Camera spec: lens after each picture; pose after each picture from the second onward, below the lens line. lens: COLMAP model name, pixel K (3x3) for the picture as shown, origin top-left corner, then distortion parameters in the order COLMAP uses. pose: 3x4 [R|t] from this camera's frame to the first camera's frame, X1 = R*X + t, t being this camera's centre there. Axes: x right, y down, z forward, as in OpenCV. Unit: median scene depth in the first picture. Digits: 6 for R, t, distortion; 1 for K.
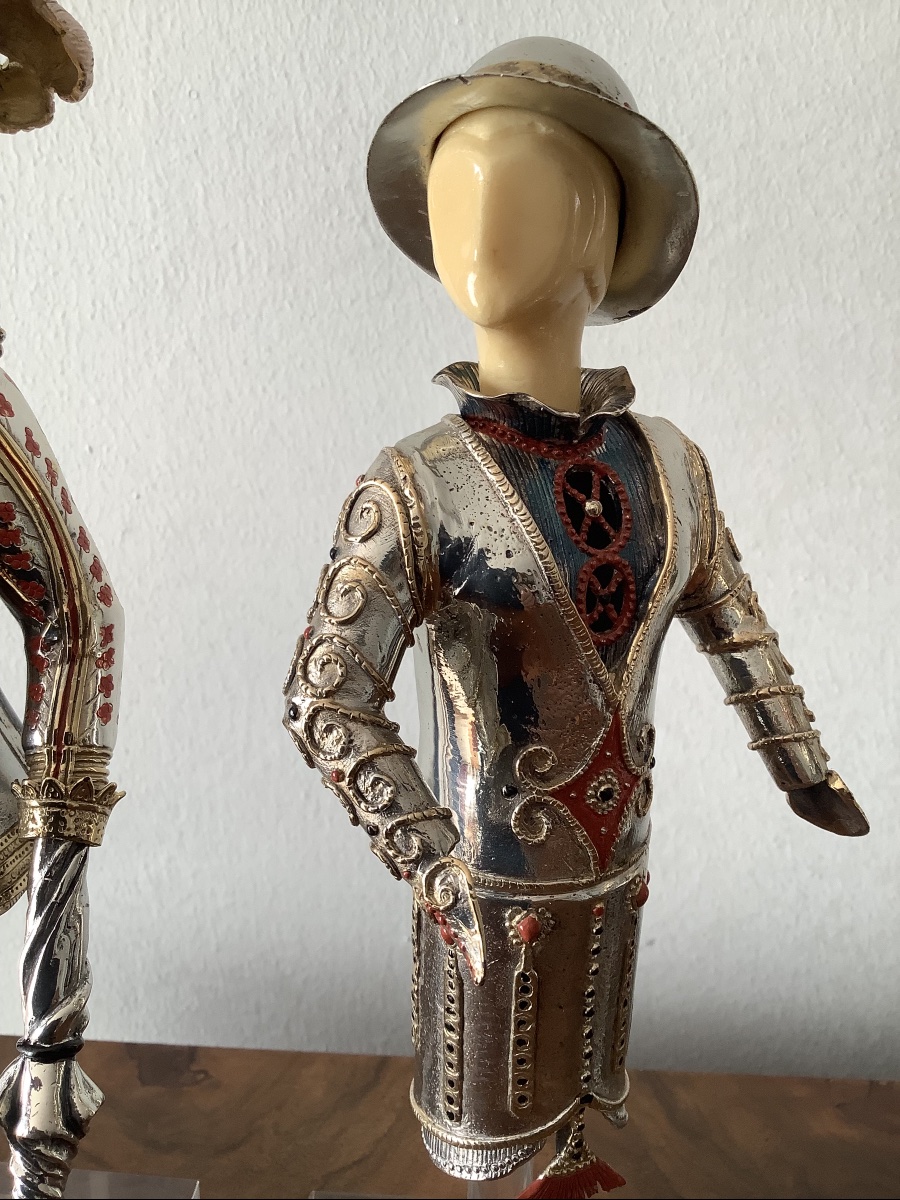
lens RADIAL K [[1128.3, 0, 455.9], [0, 1128.3, 603.9], [0, 0, 1]] dist [0.091940, -0.232044]
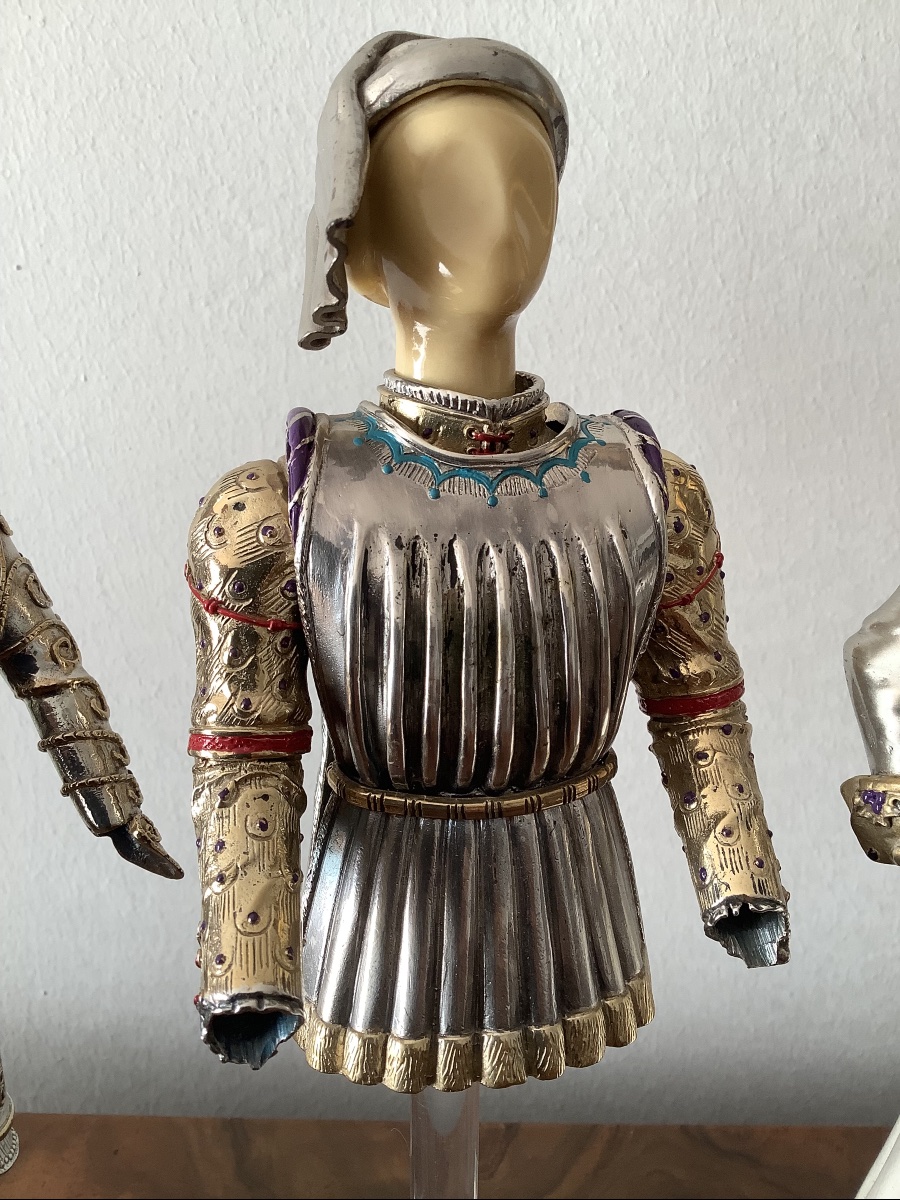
lens RADIAL K [[1117.0, 0, 450.0], [0, 1117.0, 600.0], [0, 0, 1]] dist [0.106717, -0.254418]
pose [[0.999182, -0.021285, 0.034380, 0.350568], [0.022562, 0.999054, -0.037179, 0.000015], [-0.033556, 0.037924, 0.998717, -0.000061]]
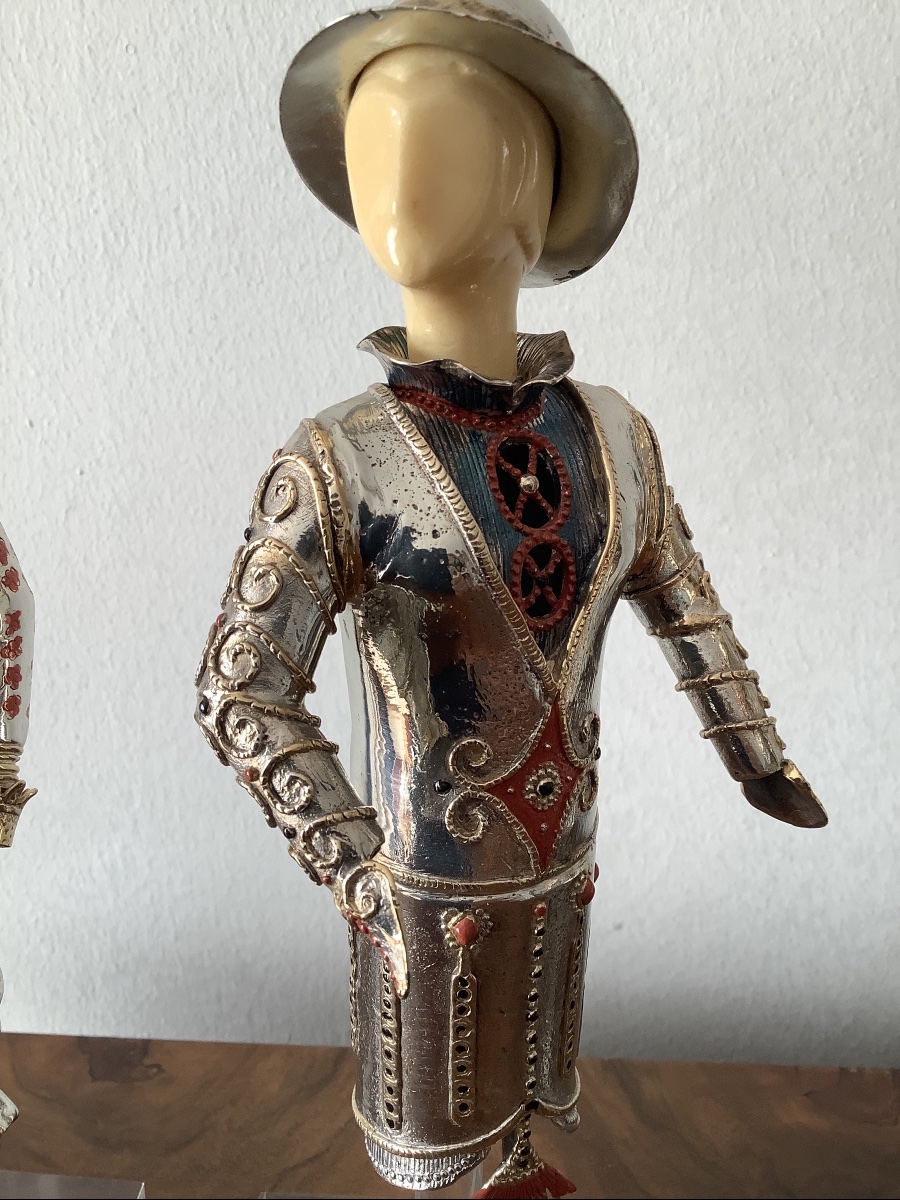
lens RADIAL K [[1128.3, 0, 455.9], [0, 1128.3, 603.9], [0, 0, 1]] dist [0.091940, -0.232044]
pose [[0.999908, -0.006729, 0.011777, 0.026509], [0.006460, 0.999720, 0.022759, -0.003983], [-0.011927, -0.022681, 0.999672, 0.036328]]
